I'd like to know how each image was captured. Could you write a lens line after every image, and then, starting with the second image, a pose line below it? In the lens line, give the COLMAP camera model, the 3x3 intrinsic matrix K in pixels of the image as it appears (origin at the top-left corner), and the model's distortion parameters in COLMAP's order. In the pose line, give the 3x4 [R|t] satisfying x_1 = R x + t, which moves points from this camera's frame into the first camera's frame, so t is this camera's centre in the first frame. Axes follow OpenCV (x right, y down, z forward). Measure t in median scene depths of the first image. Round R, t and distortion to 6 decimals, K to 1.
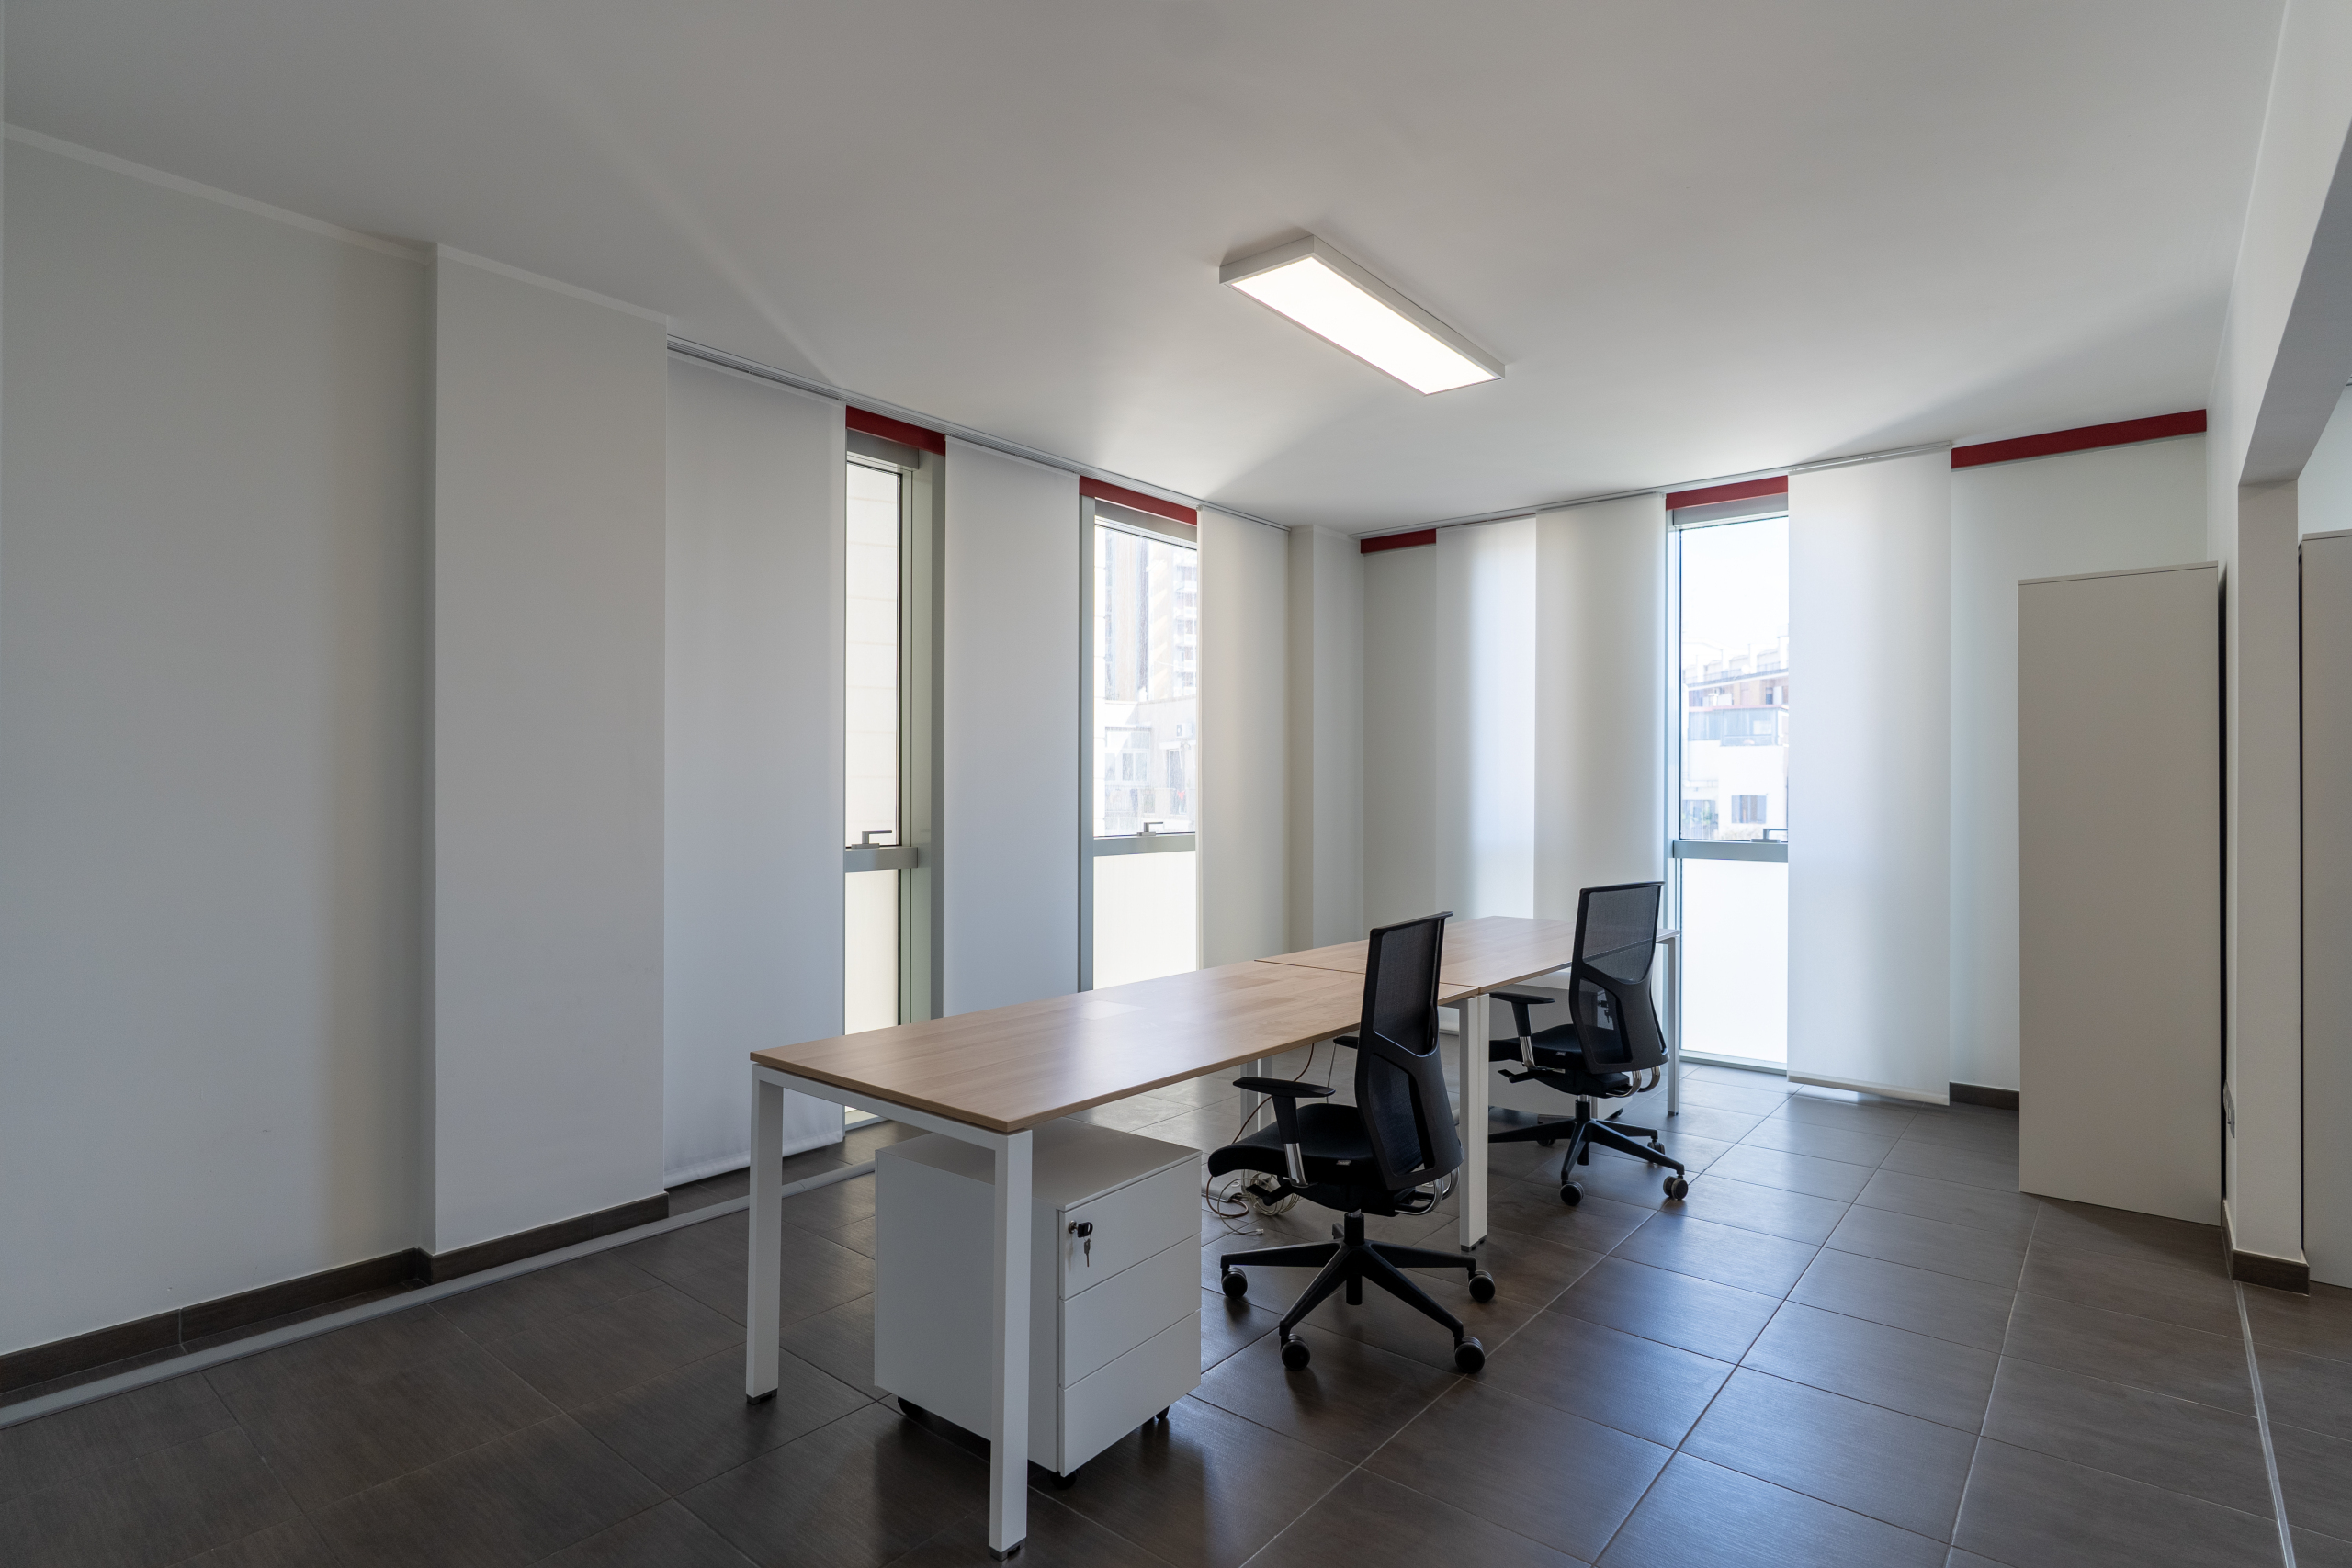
lens RADIAL K [[1193.4, 0, 1170.6], [0, 1193.4, 782.4], [0, 0, 1]] dist [0.002606, 0.000189]
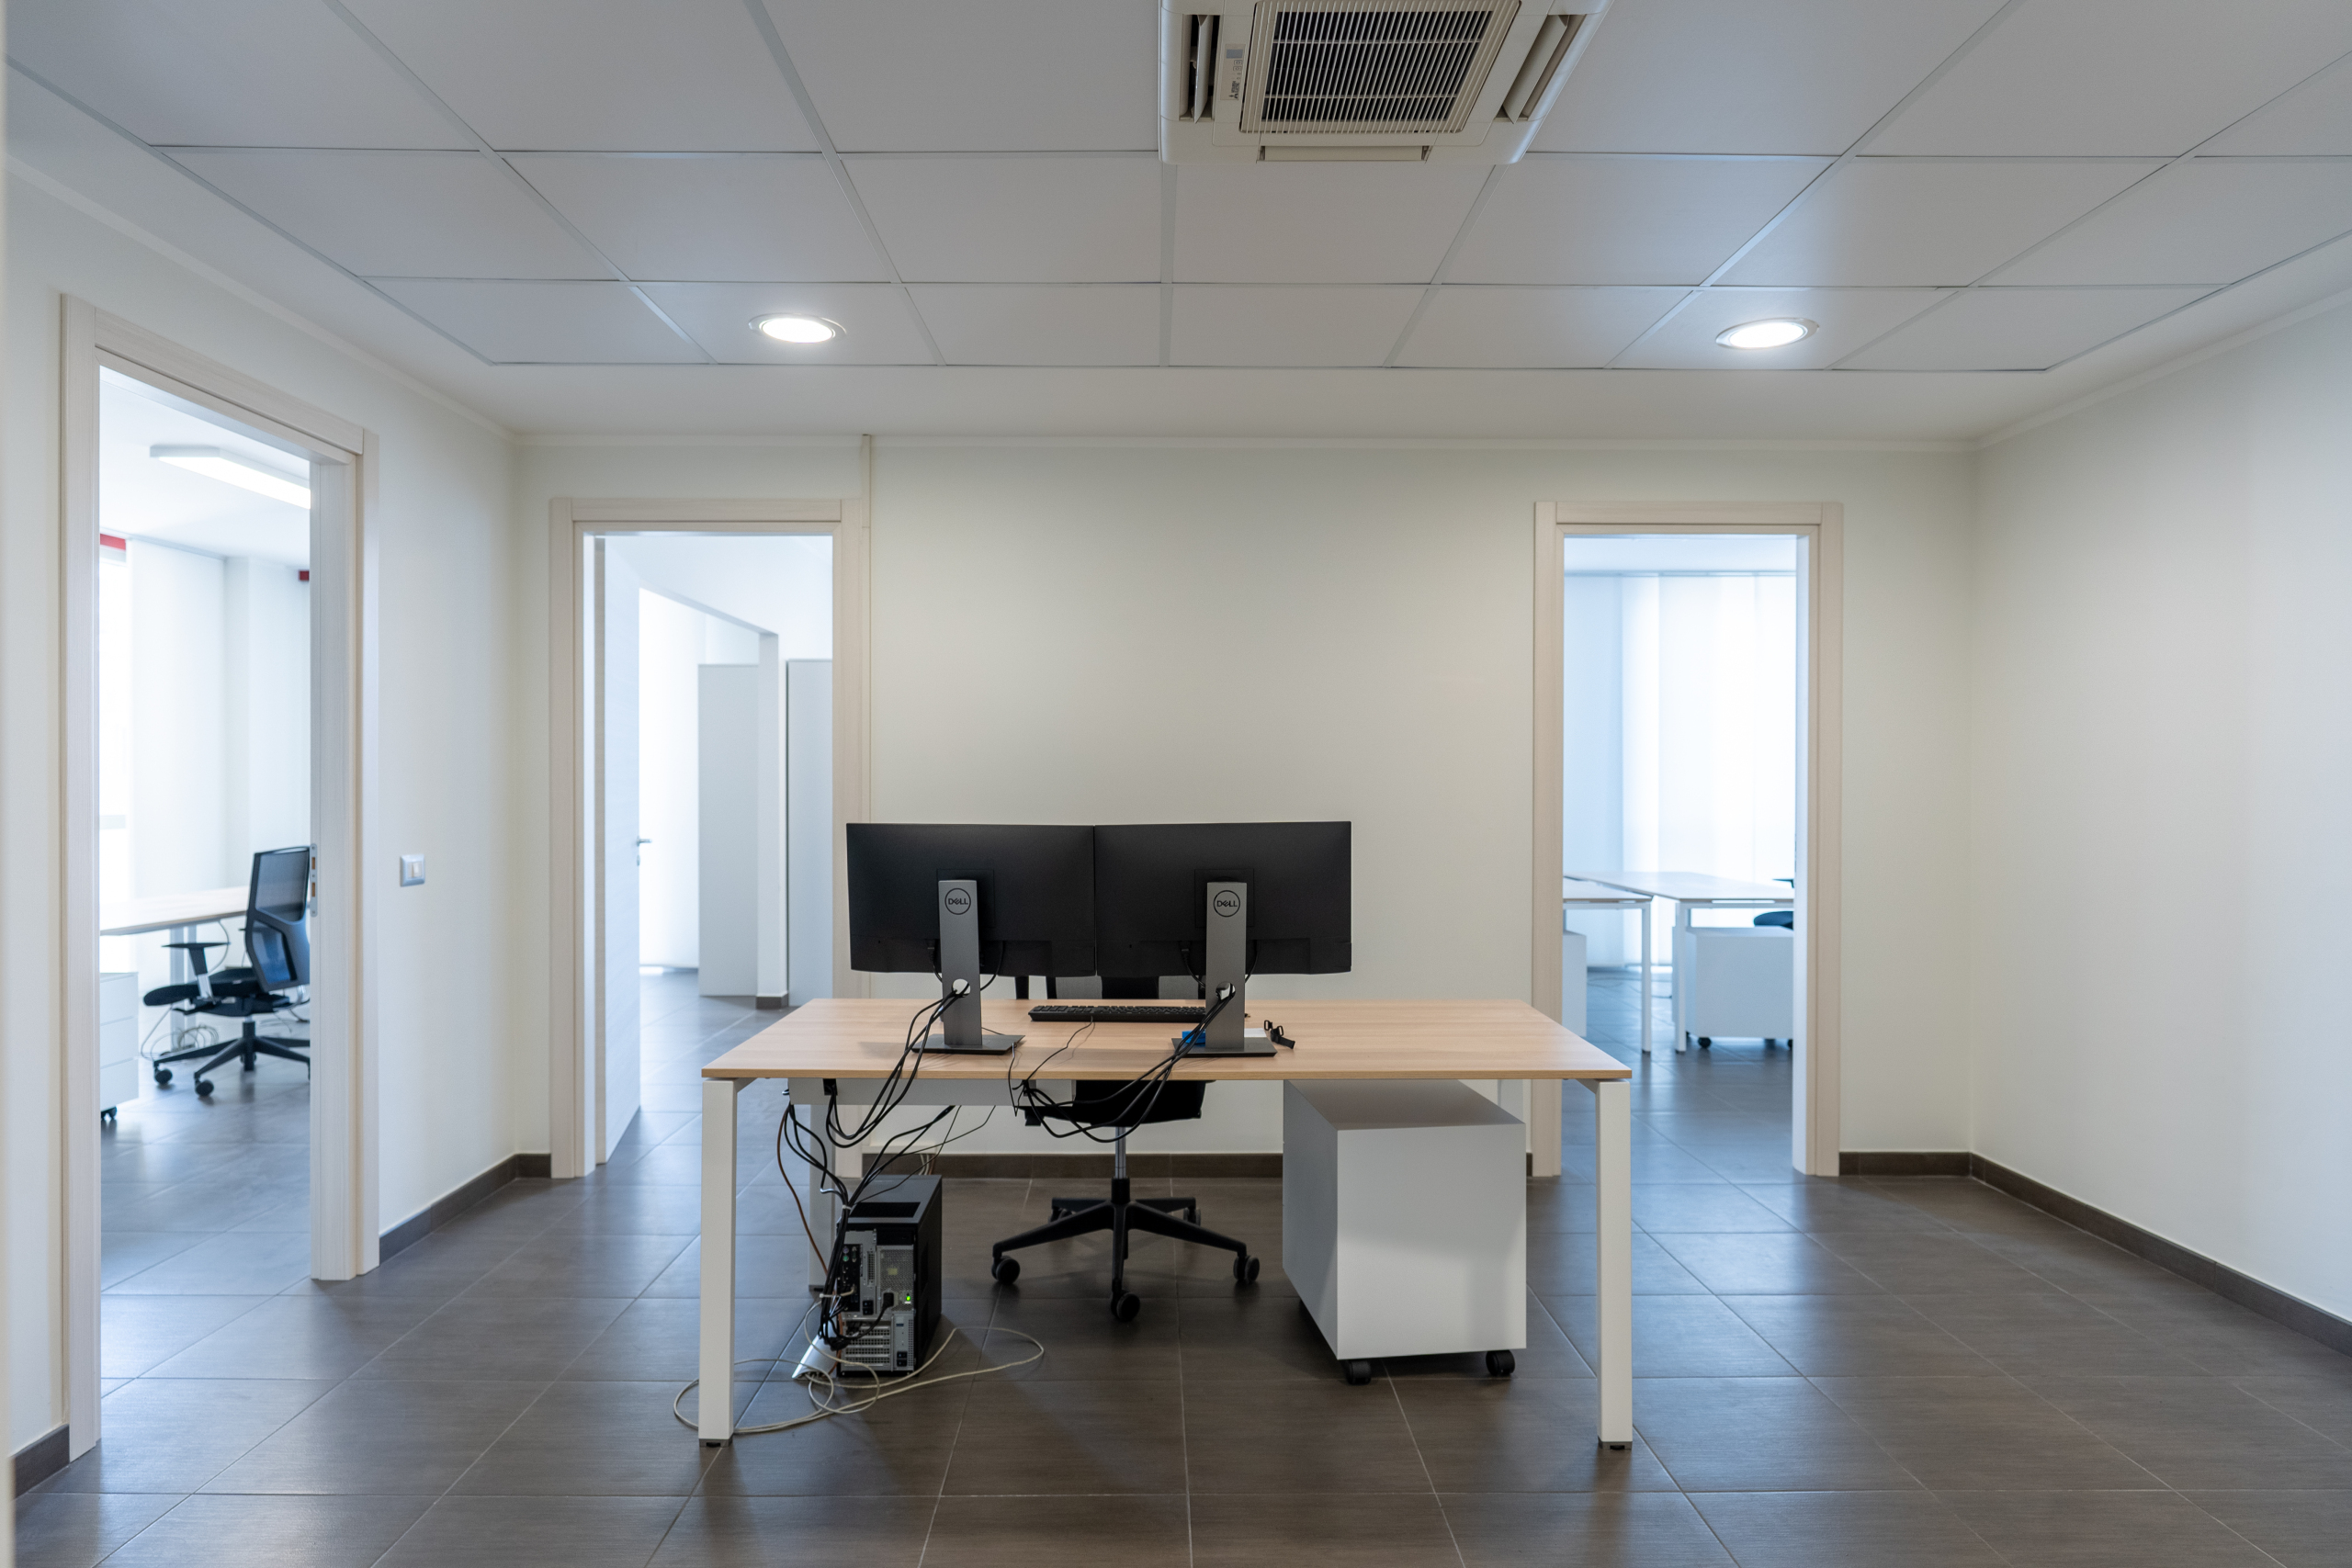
lens RADIAL K [[1327.4, 0, 1175.0], [0, 1327.4, 774.9], [0, 0, 1]] dist [0.005062, 0.001501]
pose [[0.767360, -0.001641, 0.641215, -0.055703], [-0.003791, 0.999968, 0.007097, -0.019136], [-0.641206, -0.007877, 0.767329, -1.355440]]
